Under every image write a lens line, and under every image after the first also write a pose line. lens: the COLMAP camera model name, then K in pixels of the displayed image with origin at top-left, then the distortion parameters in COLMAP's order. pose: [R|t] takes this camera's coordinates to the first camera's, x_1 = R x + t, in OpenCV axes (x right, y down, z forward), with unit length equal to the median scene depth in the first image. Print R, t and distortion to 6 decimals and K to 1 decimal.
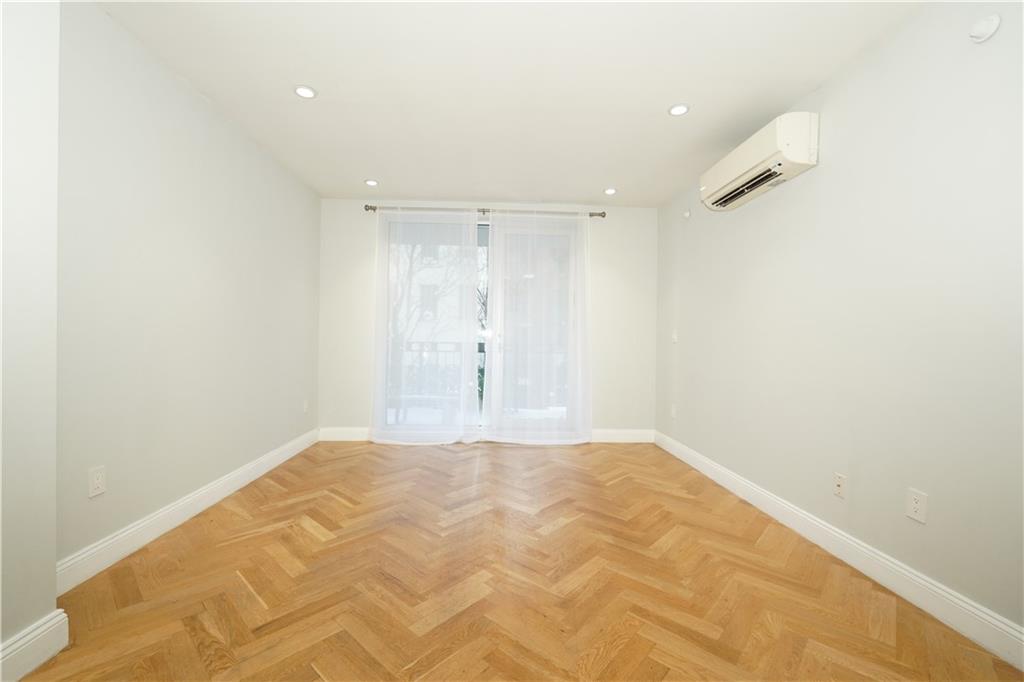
lens RADIAL K [[423.0, 0, 511.4], [0, 423.0, 337.1], [0, 0, 1]] dist [-0.018802, 0.004096]
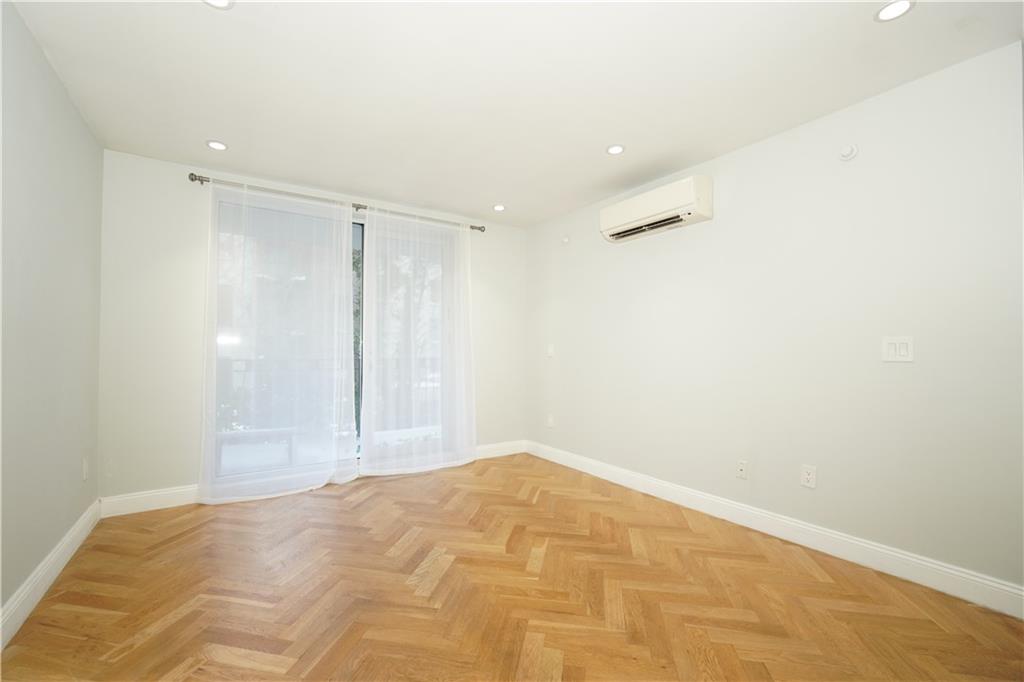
lens RADIAL K [[423.0, 0, 513.3], [0, 423.0, 336.8], [0, 0, 1]] dist [-0.018802, 0.004096]
pose [[0.860290, 0.002597, 0.509799, -0.289977], [0.007404, 0.999818, -0.017587, -0.022750], [-0.509751, 0.018905, 0.860114, 0.140172]]
